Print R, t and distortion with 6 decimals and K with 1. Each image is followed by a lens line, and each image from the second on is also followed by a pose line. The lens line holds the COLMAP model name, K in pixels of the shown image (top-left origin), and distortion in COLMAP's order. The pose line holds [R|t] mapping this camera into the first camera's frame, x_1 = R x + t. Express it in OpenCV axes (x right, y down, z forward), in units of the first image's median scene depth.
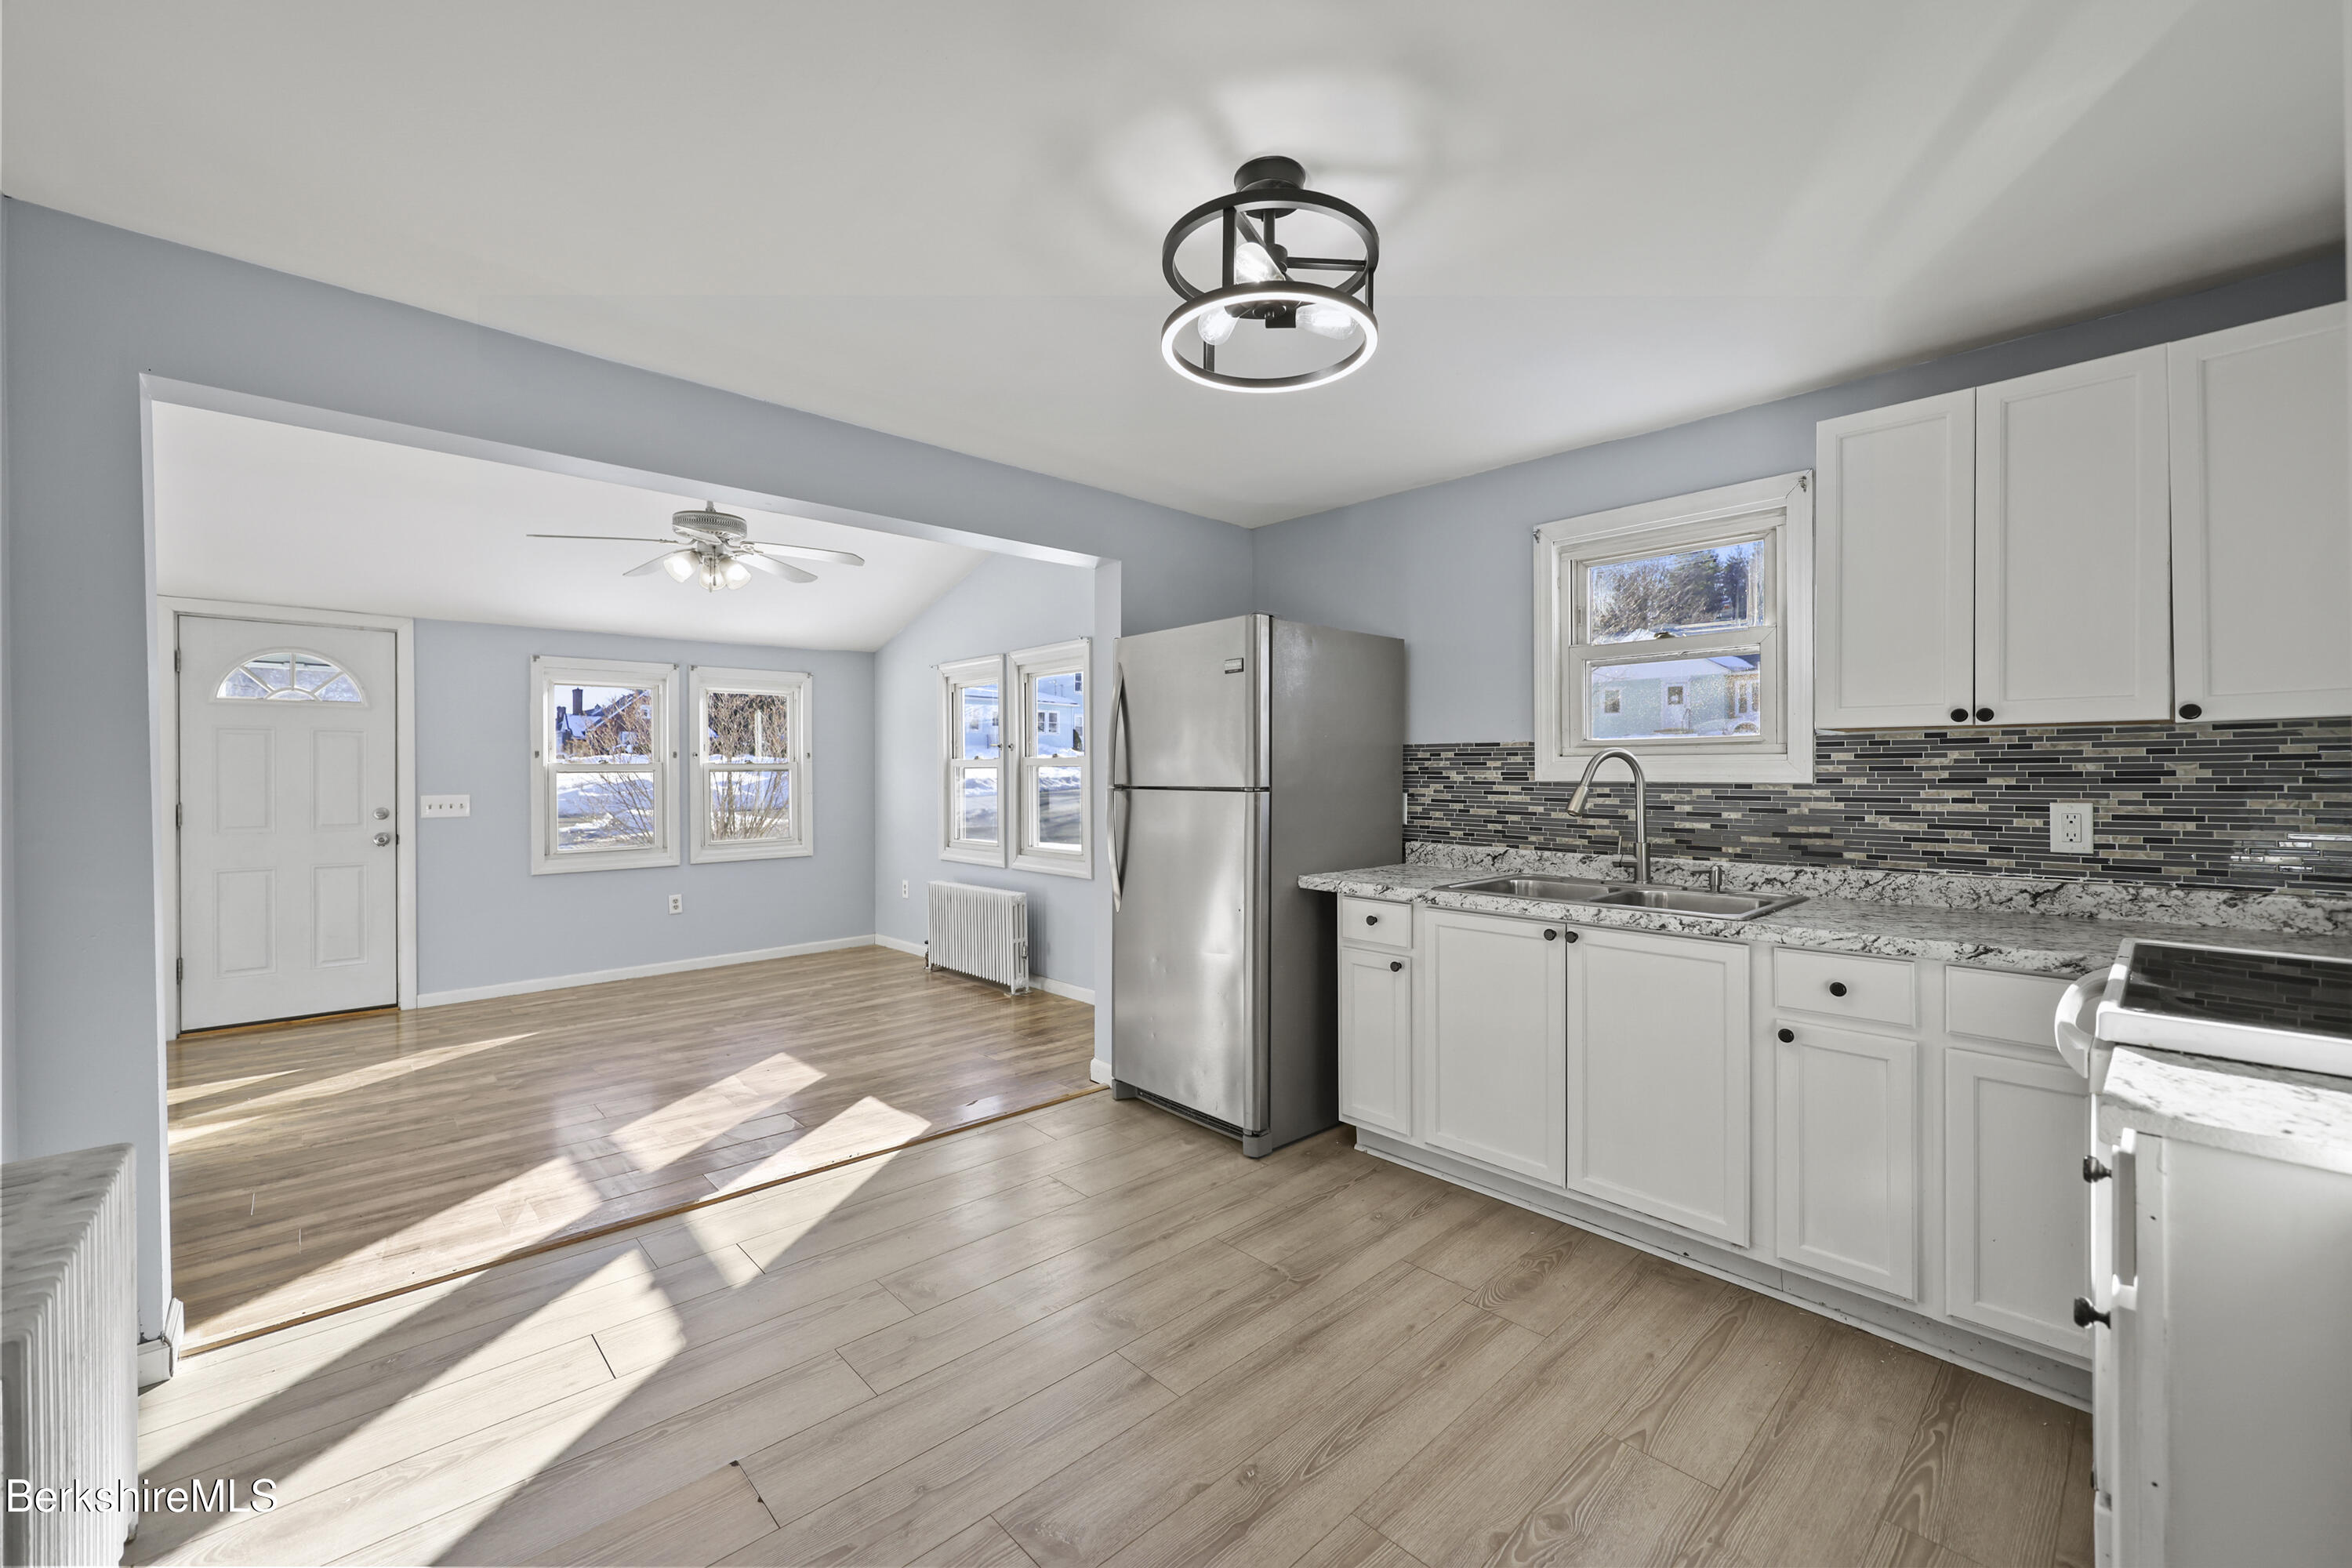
lens RADIAL K [[944.5, 0, 1181.3], [0, 944.5, 778.2], [0, 0, 1]] dist [0.000089, -0.000209]
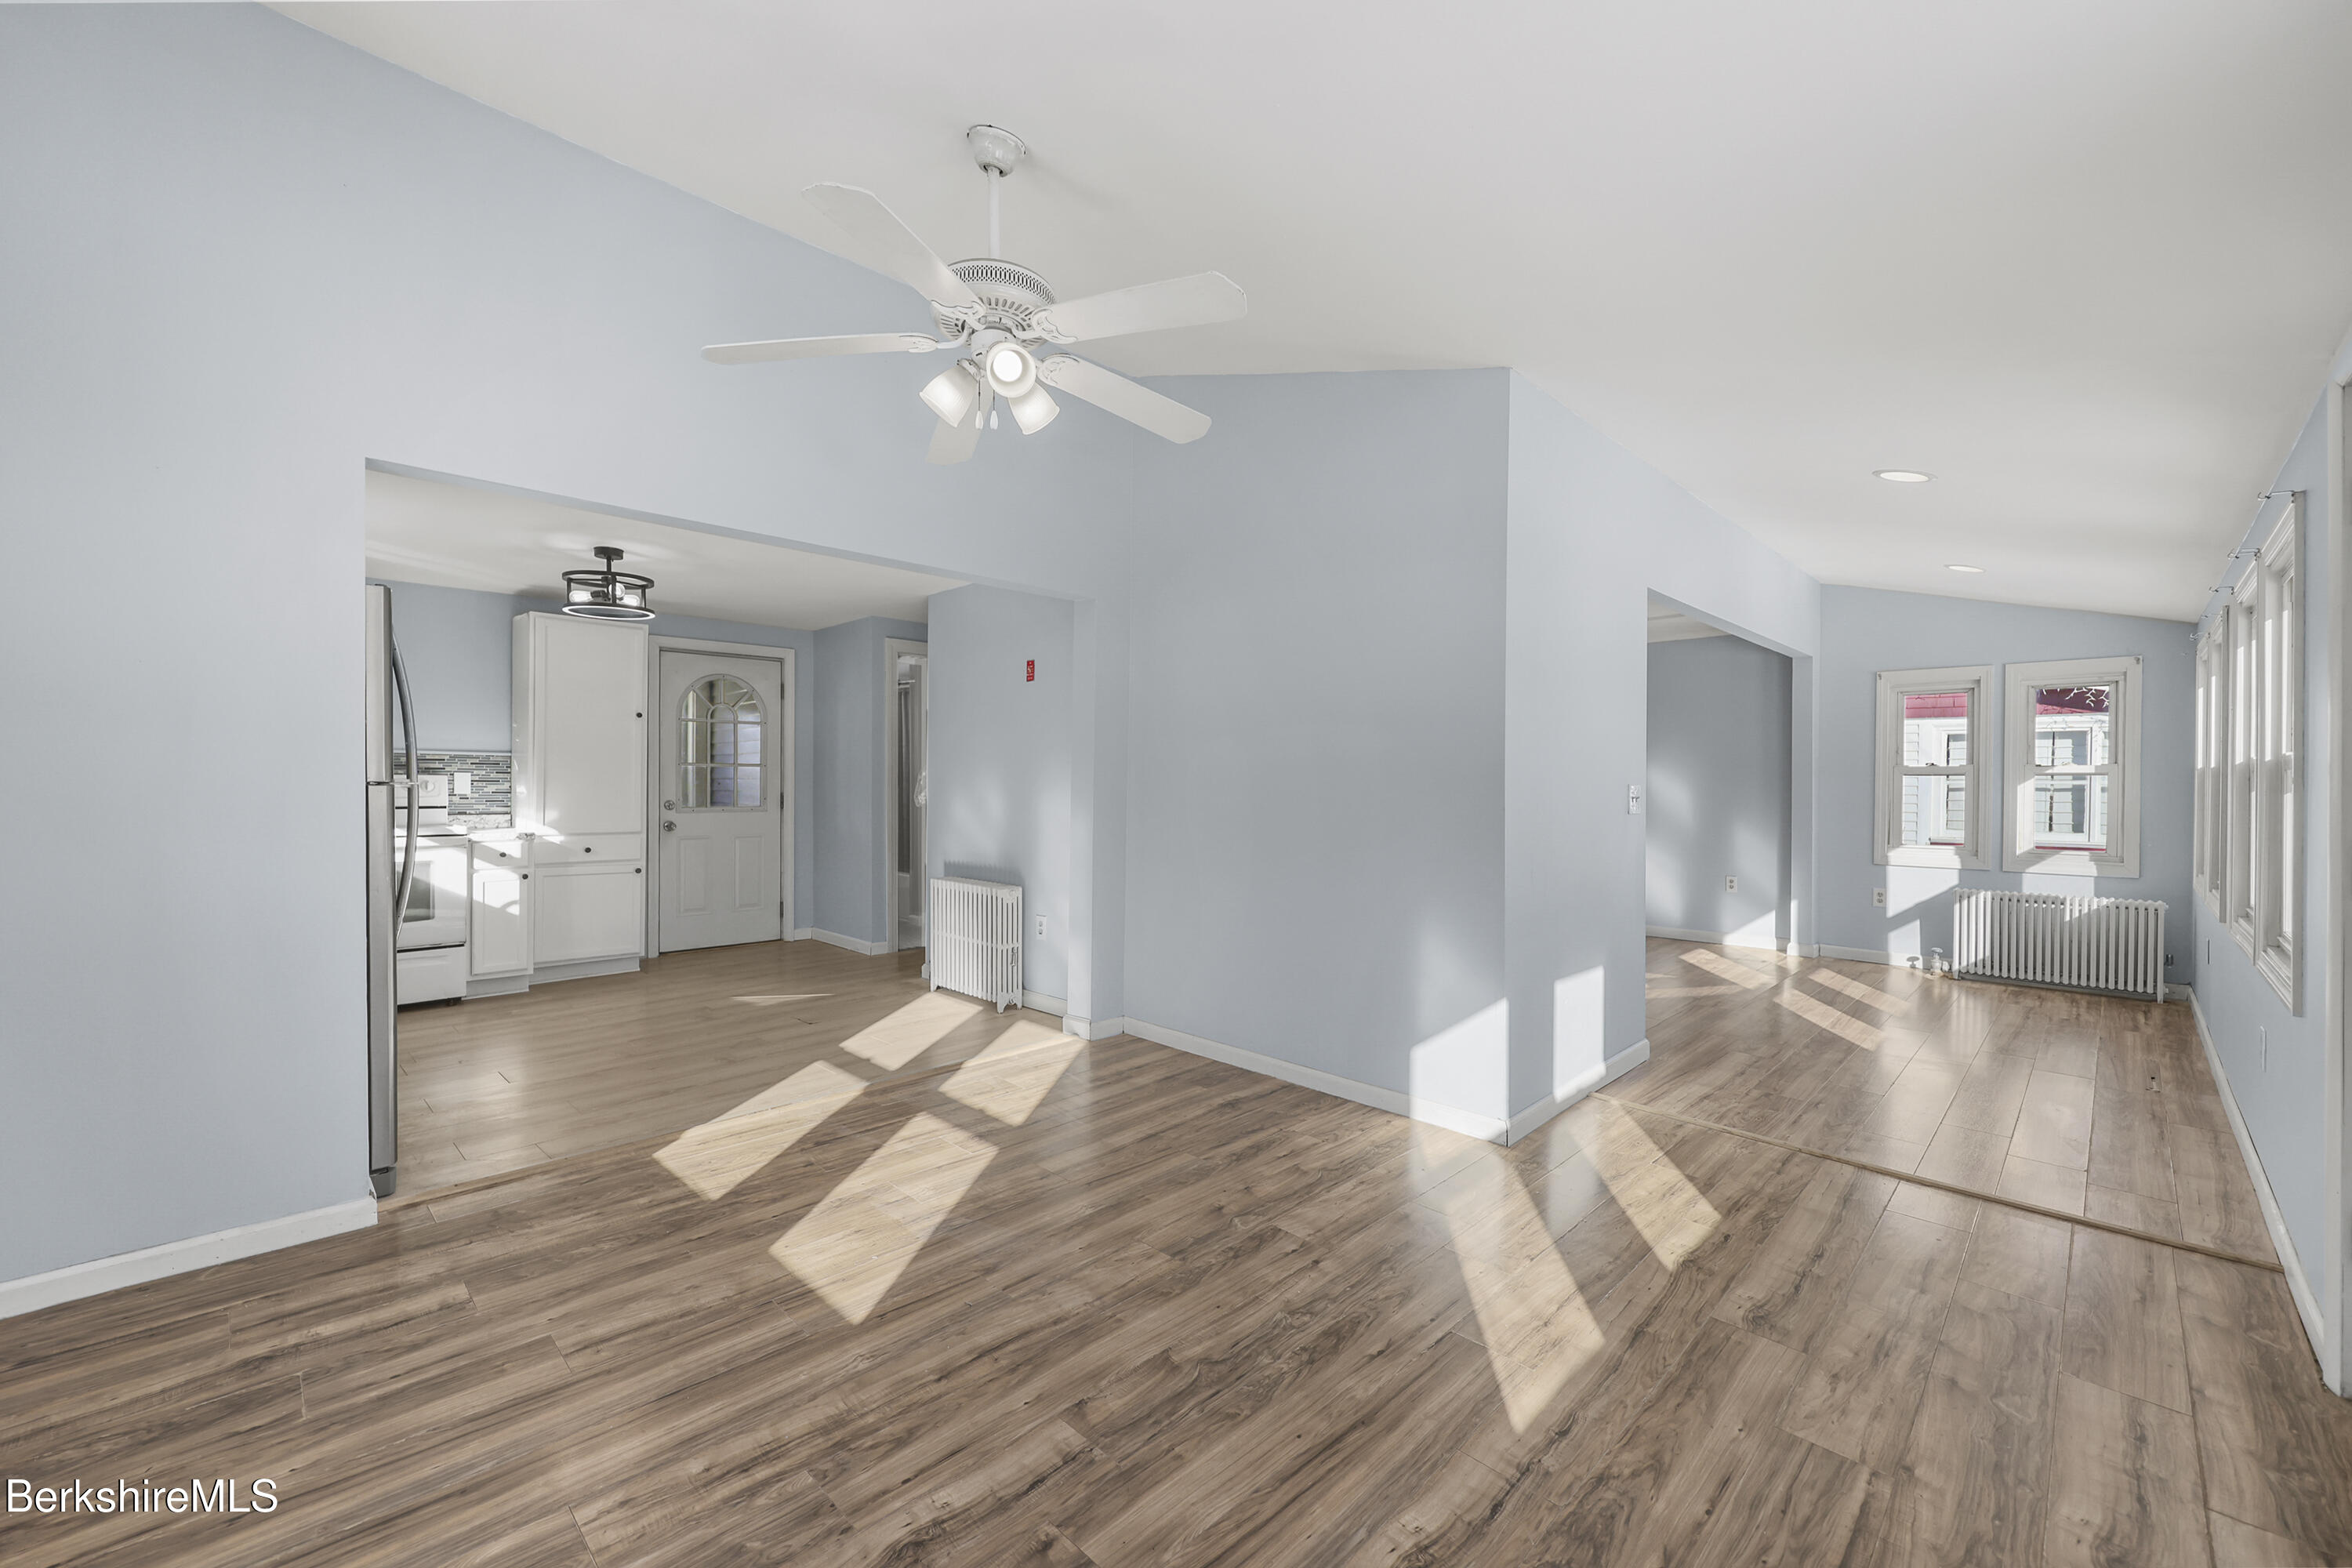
lens RADIAL K [[944.5, 0, 1168.2], [0, 944.5, 780.3], [0, 0, 1]] dist [0.000089, -0.000209]
pose [[-0.999396, -0.003517, -0.034568, -0.706935], [-0.003760, 0.999969, 0.006961, -0.000522], [0.034542, 0.007087, -0.999378, 1.882809]]
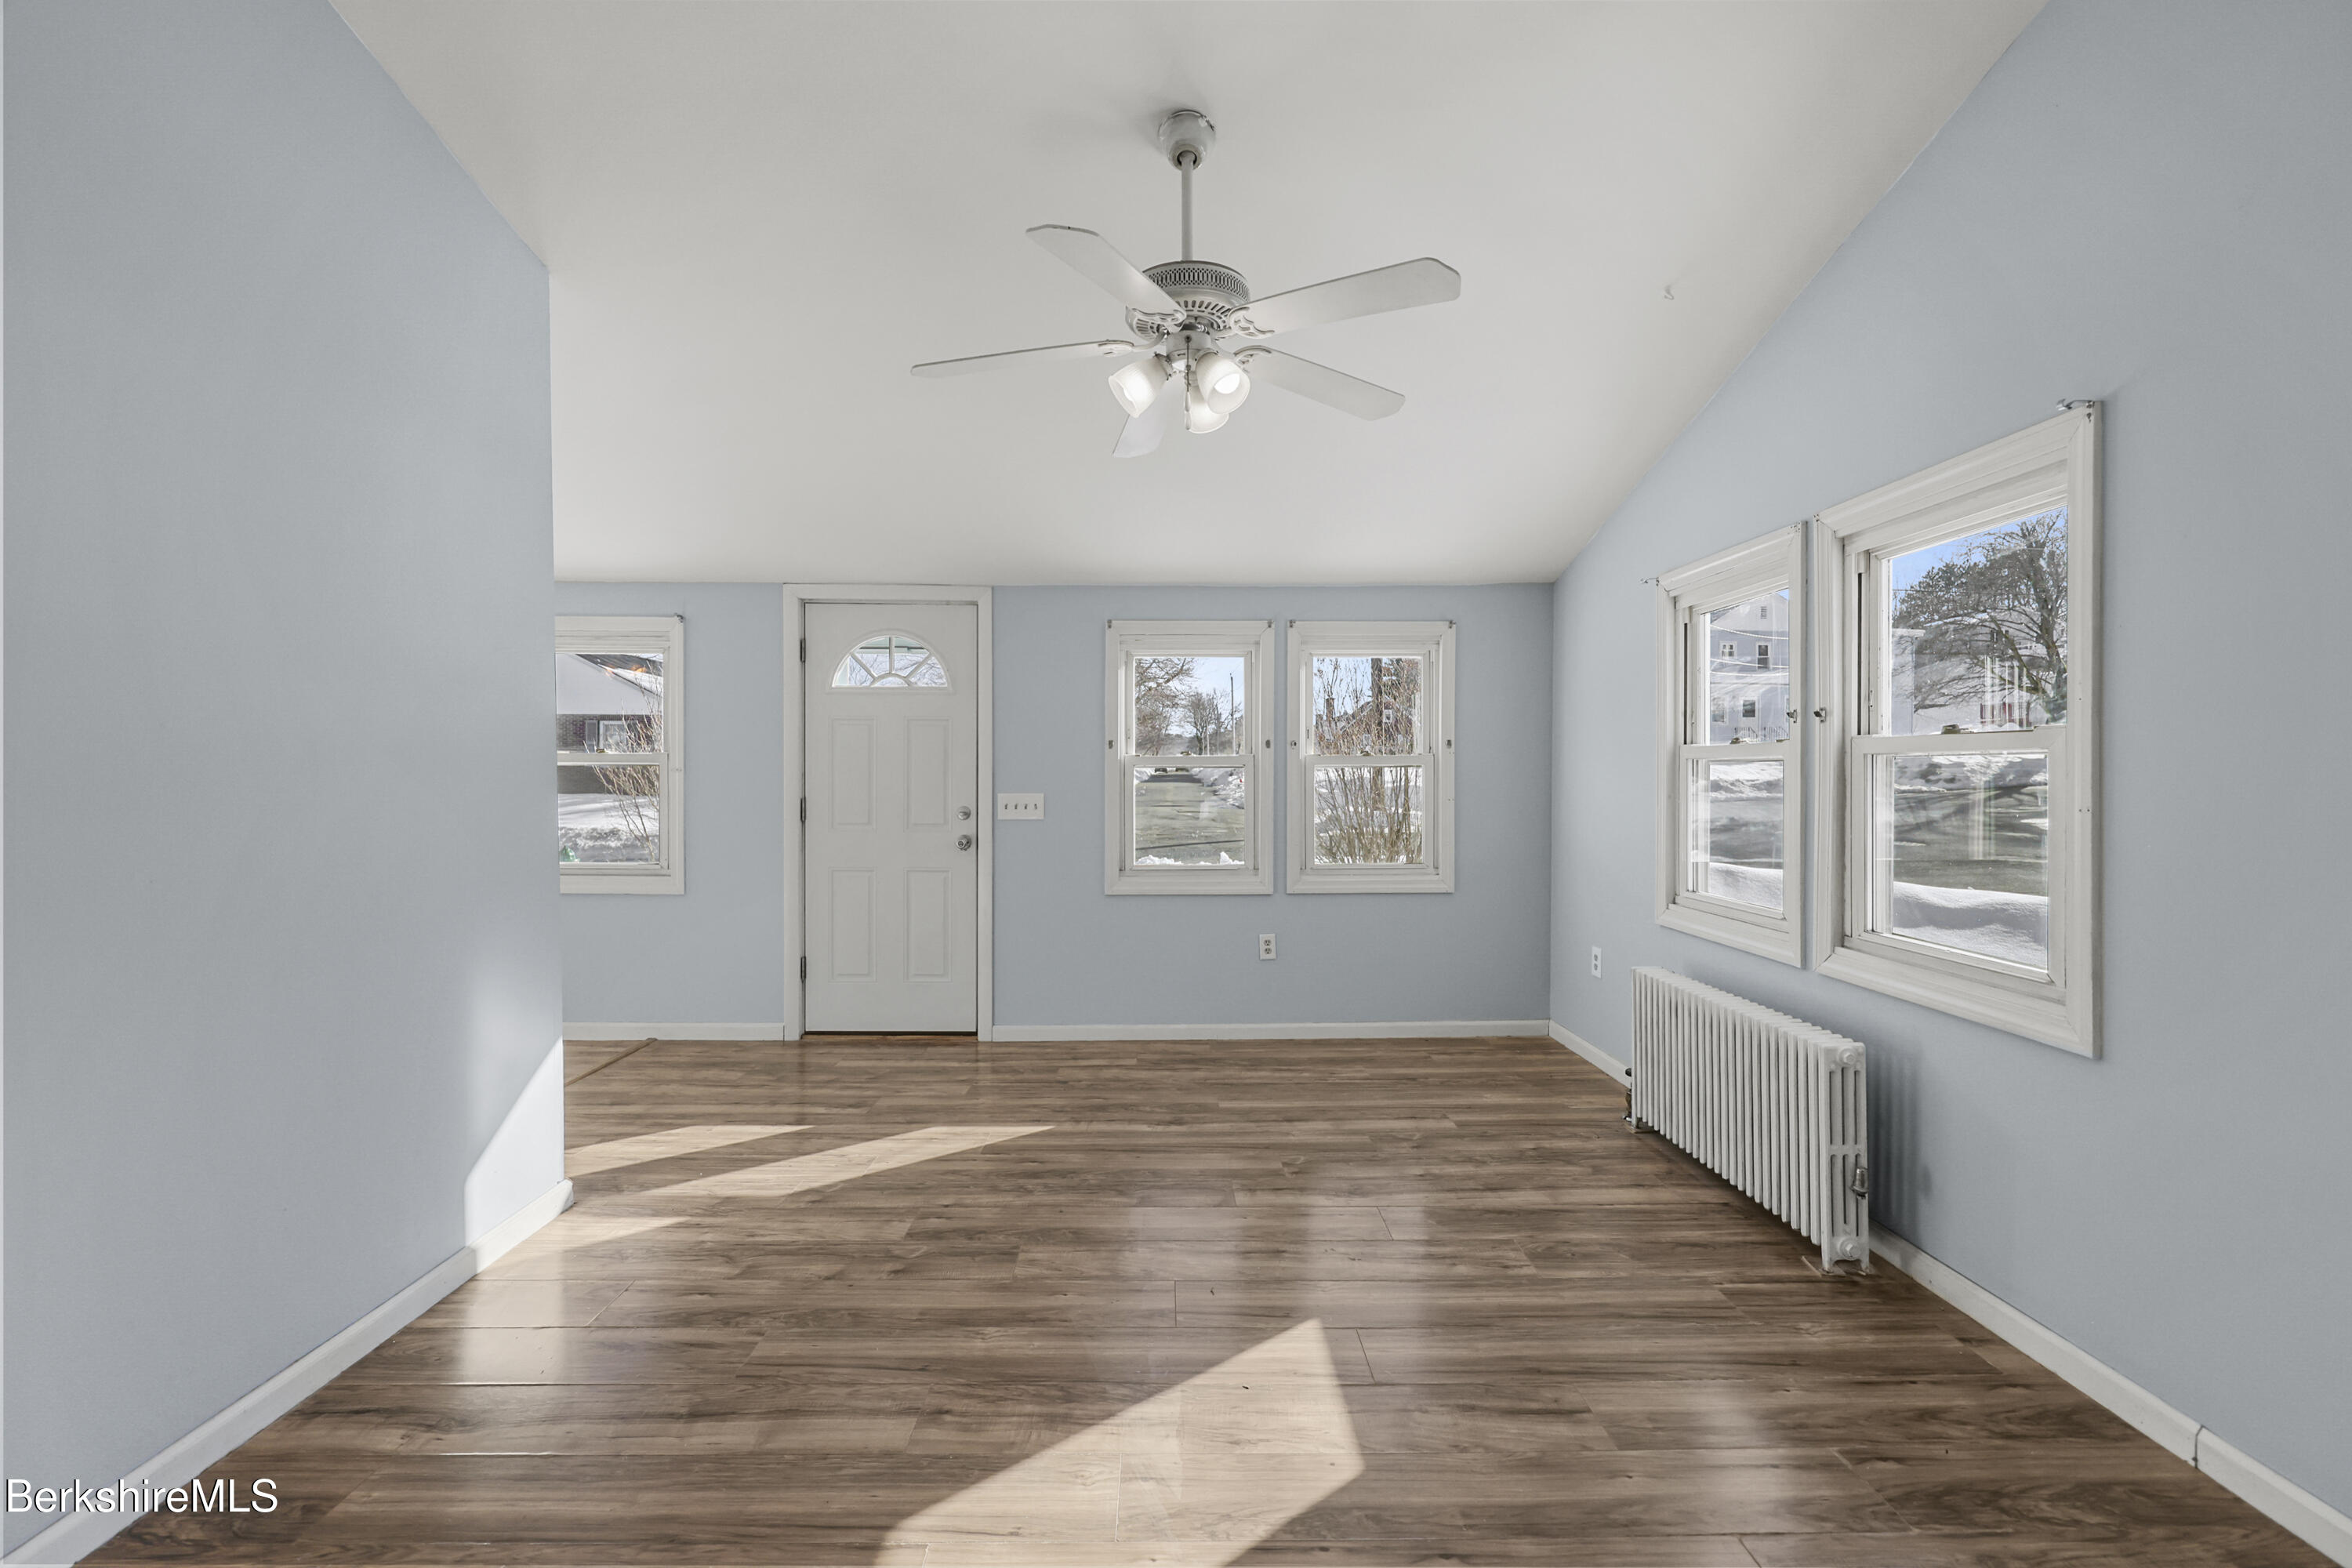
lens RADIAL K [[944.5, 0, 1180.5], [0, 944.5, 777.0], [0, 0, 1]] dist [0.000089, -0.000209]
pose [[0.745072, 0.009373, -0.666918, -0.172501], [-0.009312, 0.999950, 0.003651, -0.001596], [0.666919, 0.003490, 0.745122, 0.725817]]
